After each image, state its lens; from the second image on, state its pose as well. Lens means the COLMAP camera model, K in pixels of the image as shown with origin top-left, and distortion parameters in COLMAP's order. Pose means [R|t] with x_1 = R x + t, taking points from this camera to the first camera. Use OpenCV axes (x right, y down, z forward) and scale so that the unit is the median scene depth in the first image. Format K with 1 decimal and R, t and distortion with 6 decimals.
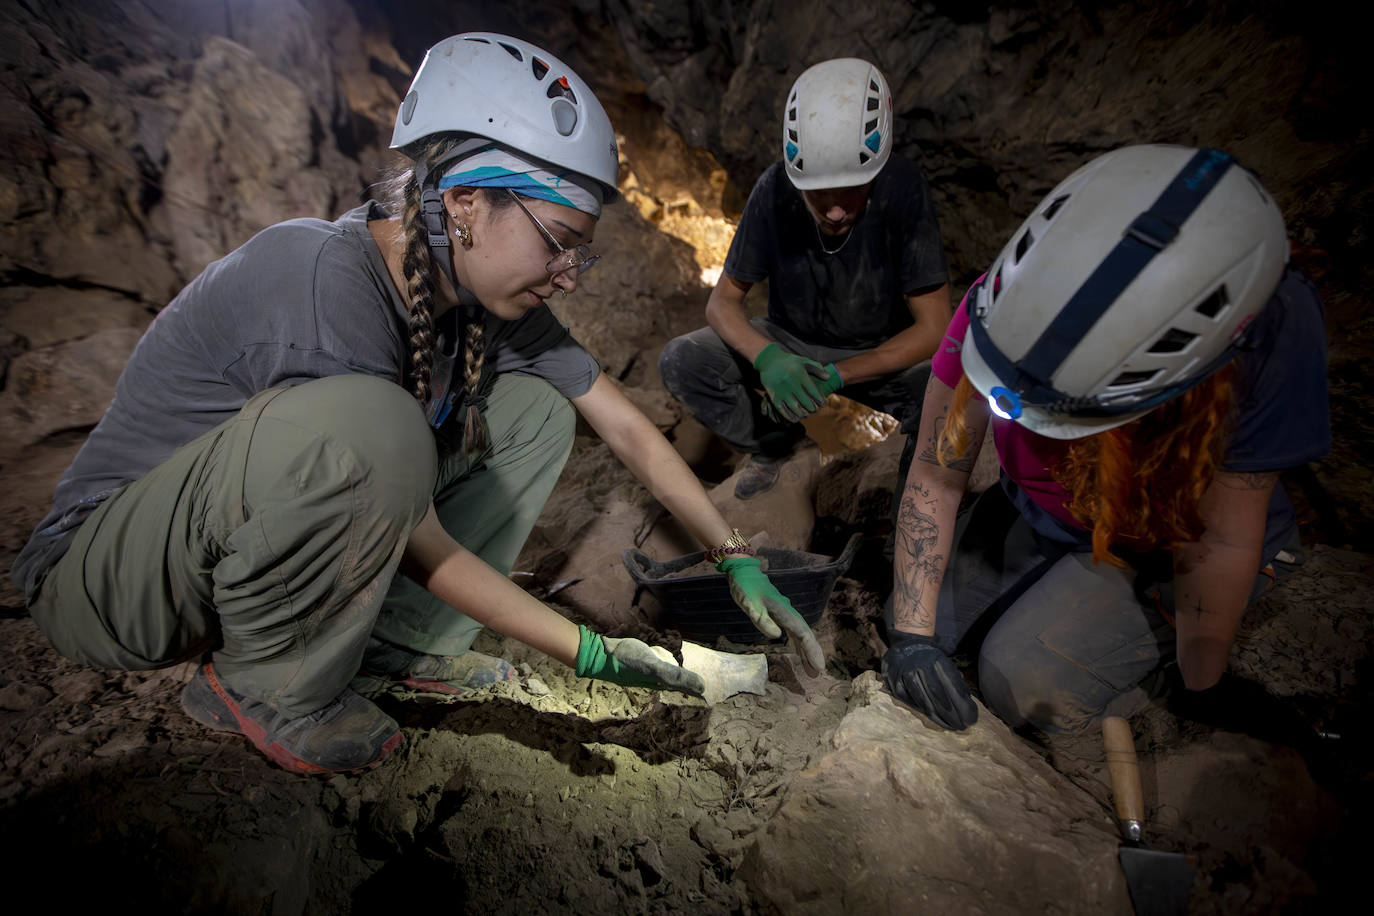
lens RADIAL K [[617.2, 0, 682.0], [0, 617.2, 463.8], [0, 0, 1]] dist [-0.034720, 0.007338]
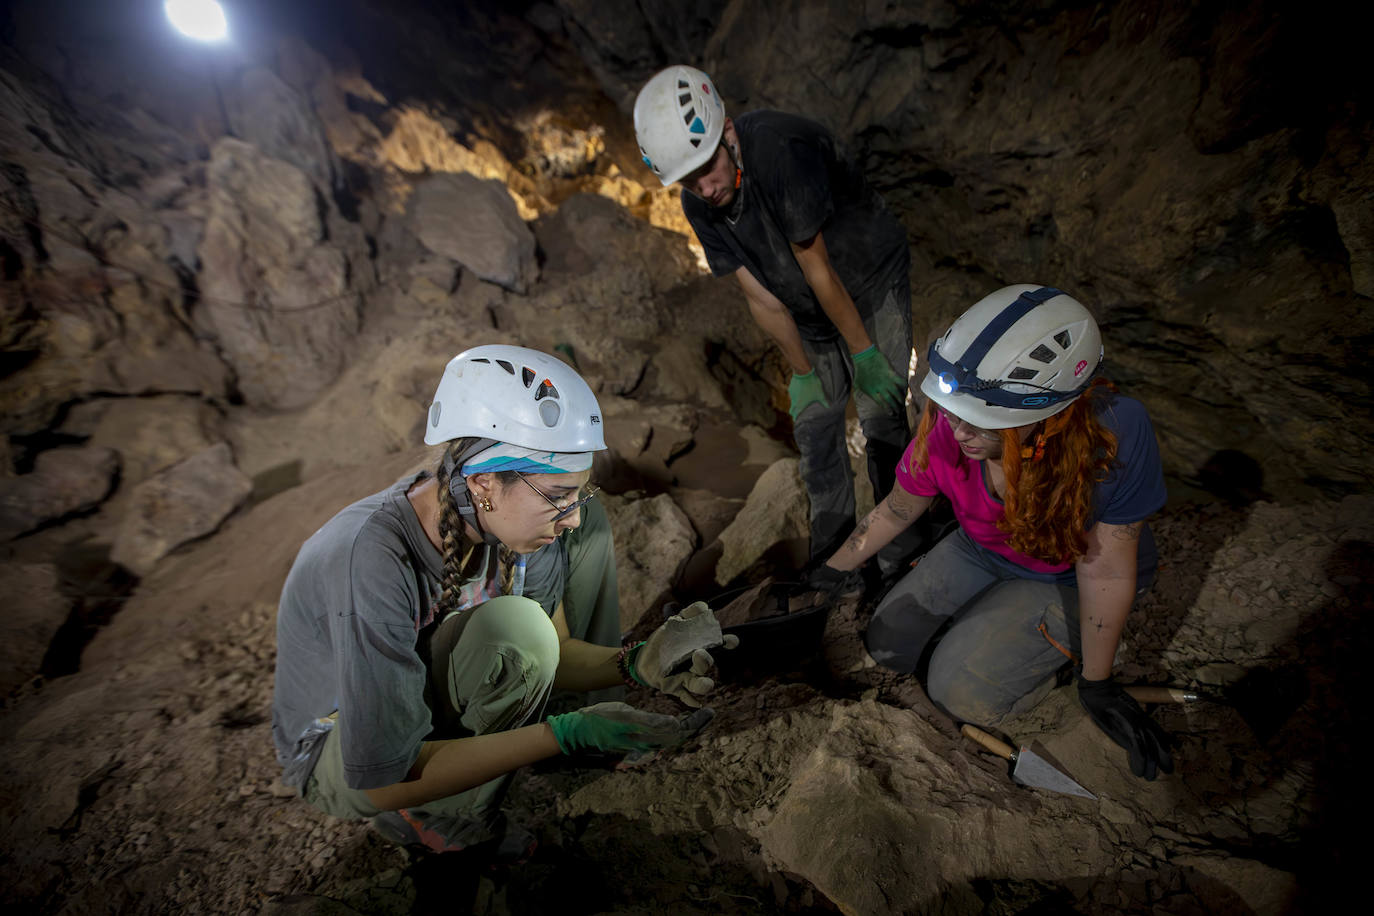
lens RADIAL K [[626.7, 0, 683.1], [0, 626.7, 456.5], [0, 0, 1]] dist [-0.040843, 0.012614]
pose [[0.988324, -0.144935, -0.047014, 0.018916], [0.147008, 0.988150, 0.044127, -0.081131], [0.040061, -0.050523, 0.997919, -0.105312]]
